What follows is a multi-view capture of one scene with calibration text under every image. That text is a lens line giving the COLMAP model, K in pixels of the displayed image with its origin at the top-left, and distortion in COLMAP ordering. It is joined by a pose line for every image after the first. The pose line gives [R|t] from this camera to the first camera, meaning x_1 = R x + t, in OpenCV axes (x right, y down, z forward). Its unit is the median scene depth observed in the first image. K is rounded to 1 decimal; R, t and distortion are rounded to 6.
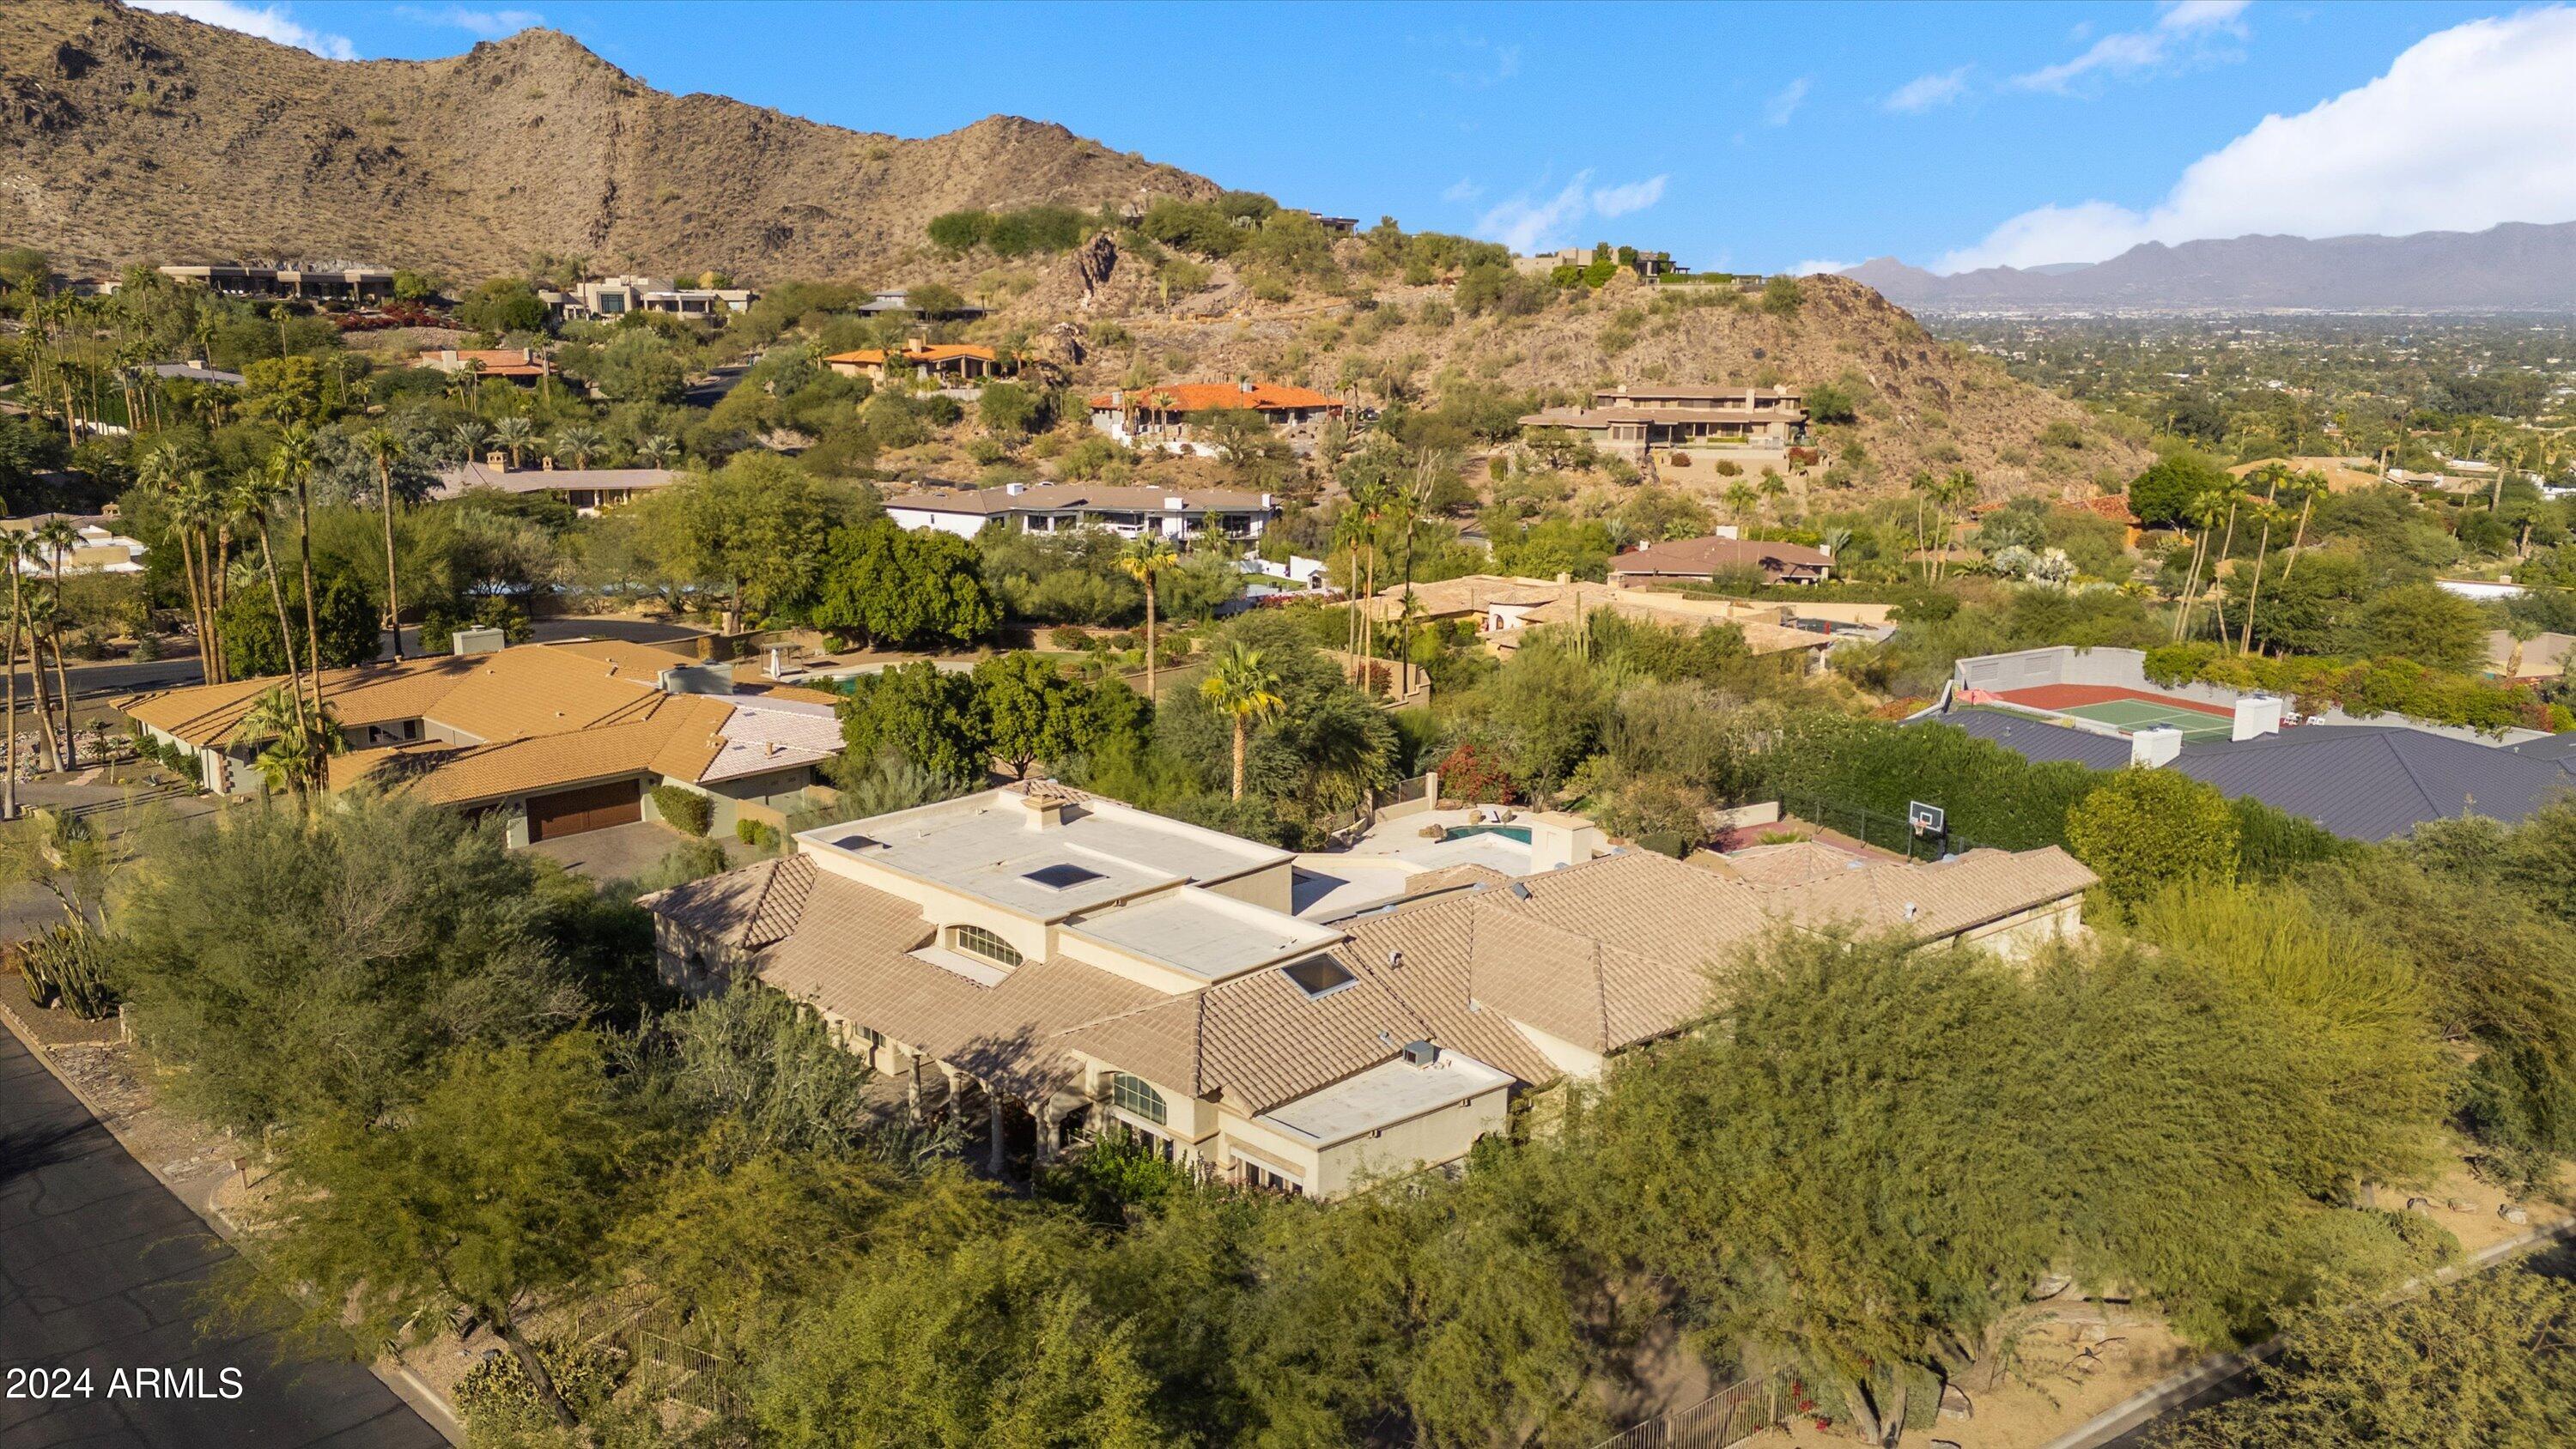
lens RADIAL K [[1845.2, 0, 1290.4], [0, 1845.2, 731.1], [0, 0, 1]] dist [0.024870, -0.031107]
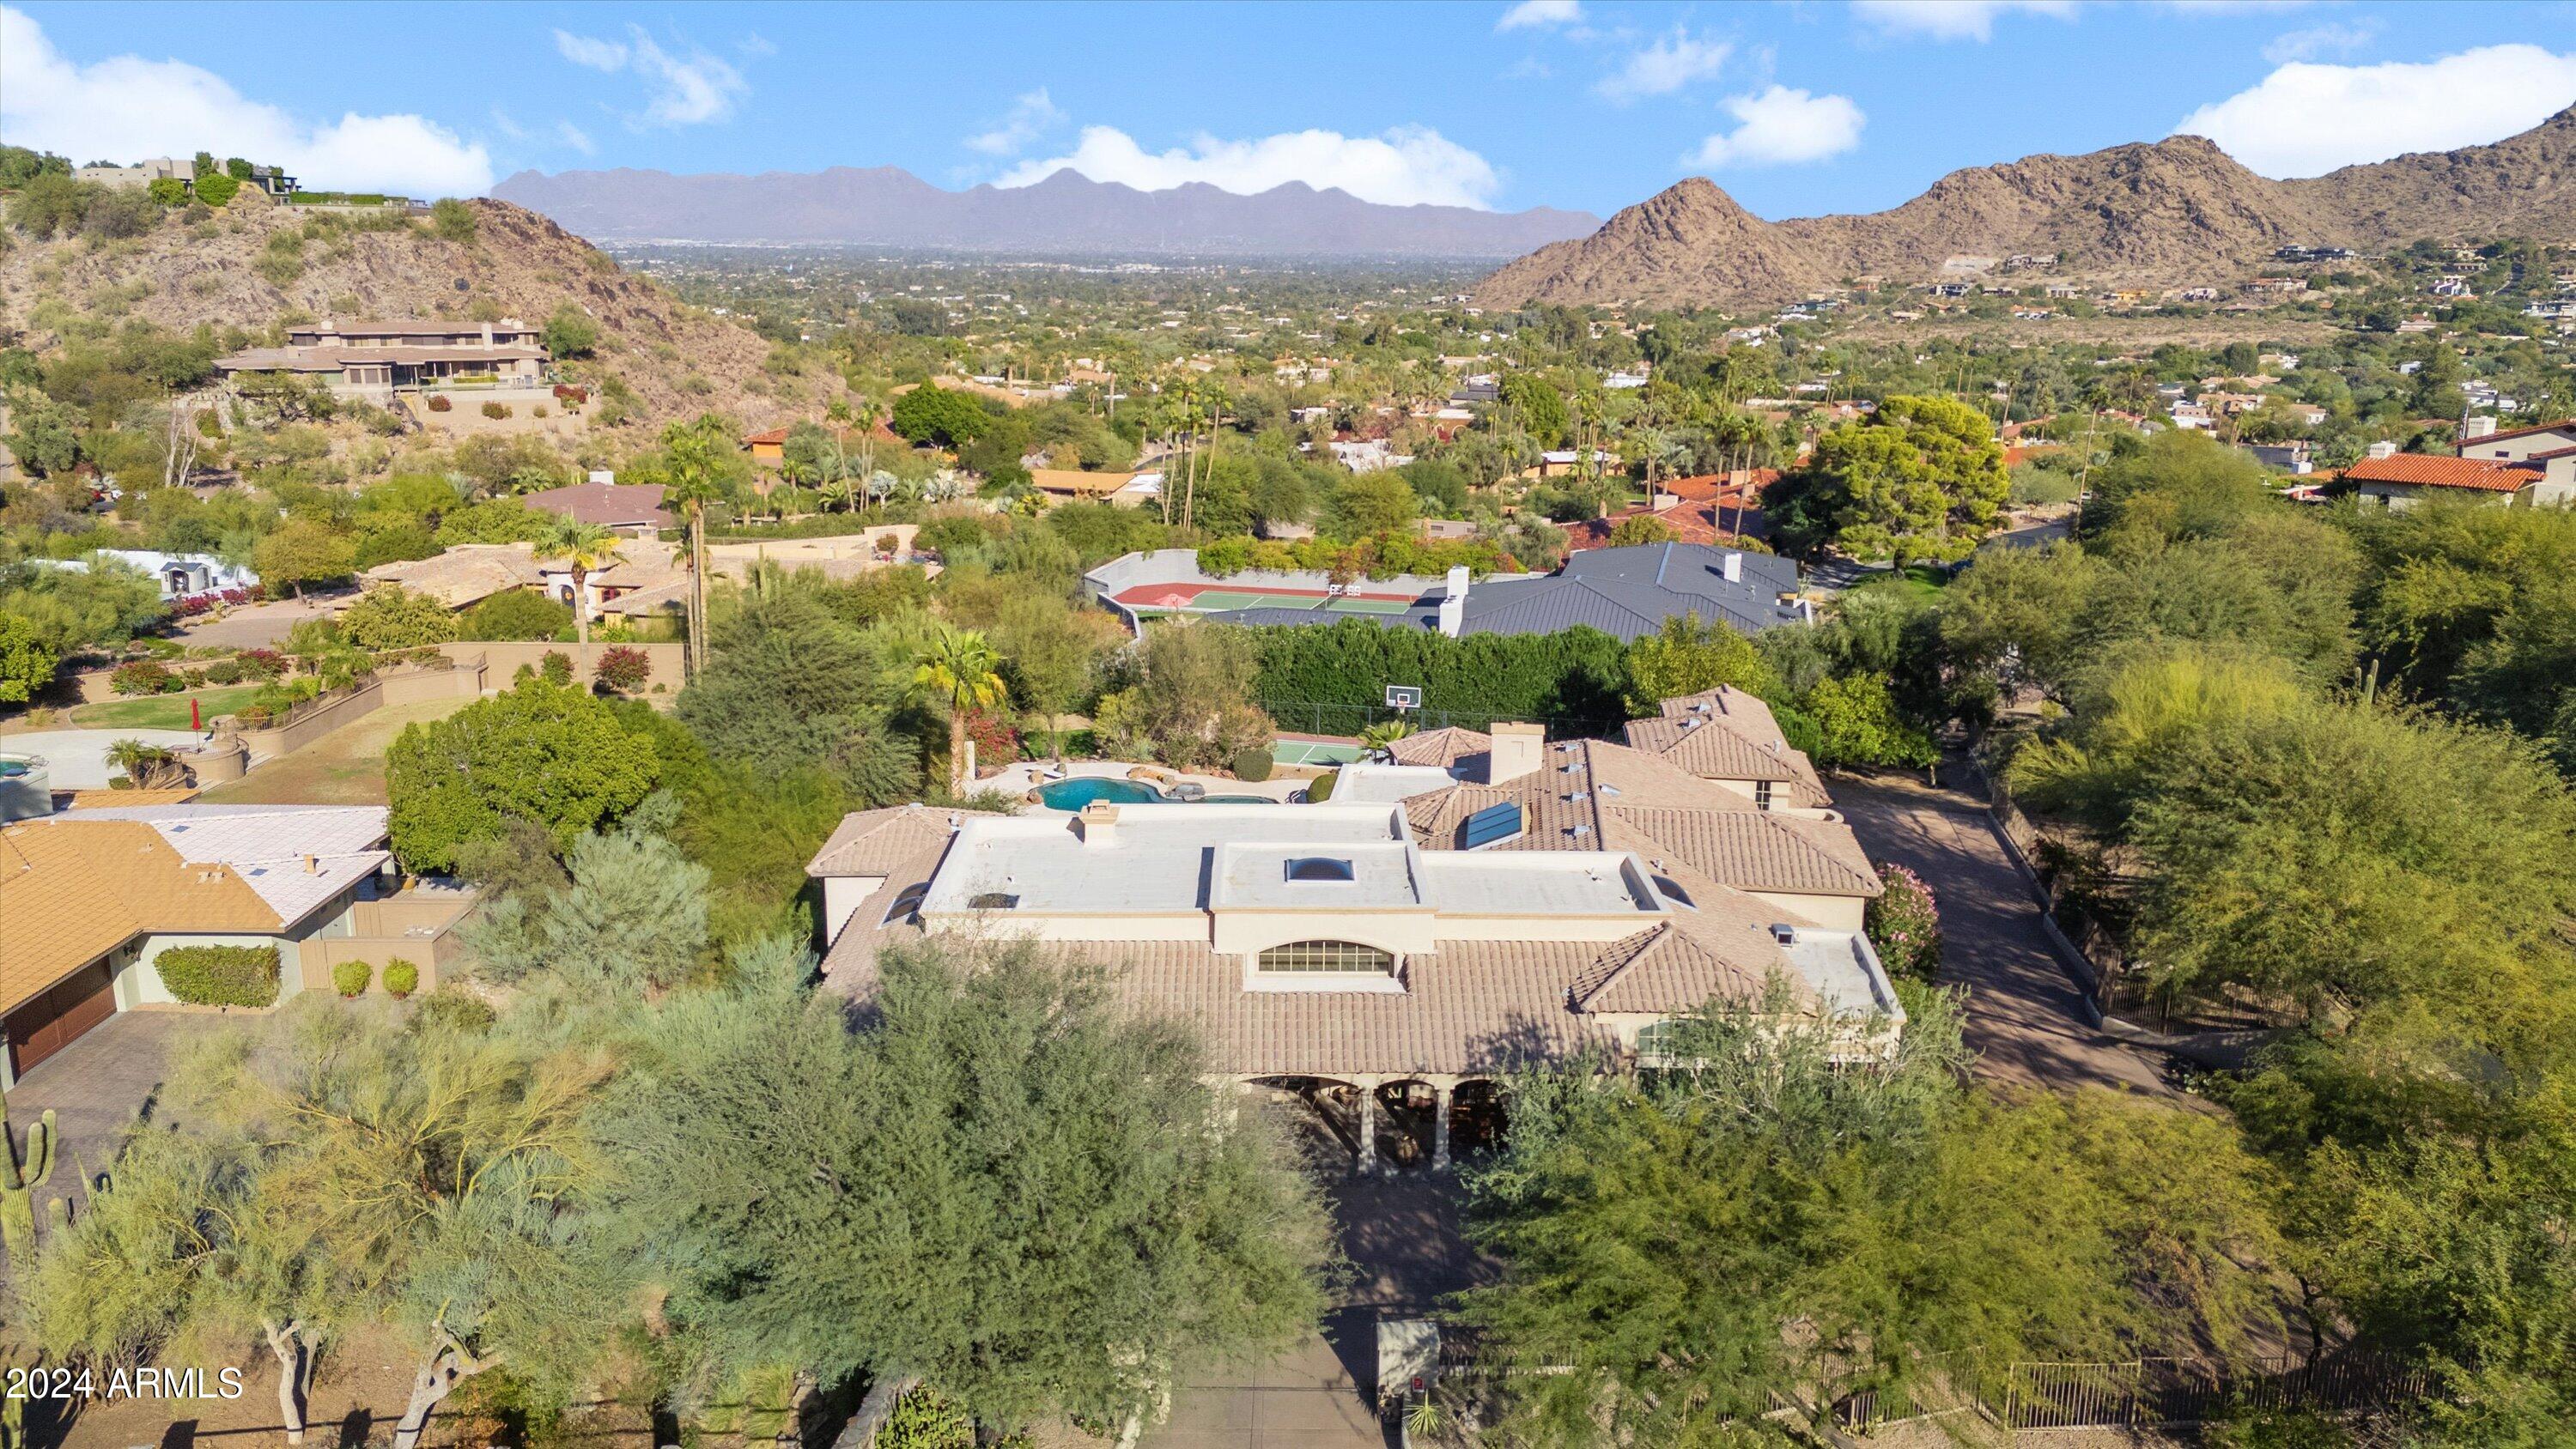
lens RADIAL K [[1845.2, 0, 1294.2], [0, 1845.2, 718.0], [0, 0, 1]] dist [0.024870, -0.031107]
pose [[0.695522, -0.166256, 0.699005, -0.147294], [0.145090, 0.985318, 0.089987, -0.015737], [-0.703703, 0.038831, 0.709432, 0.068080]]
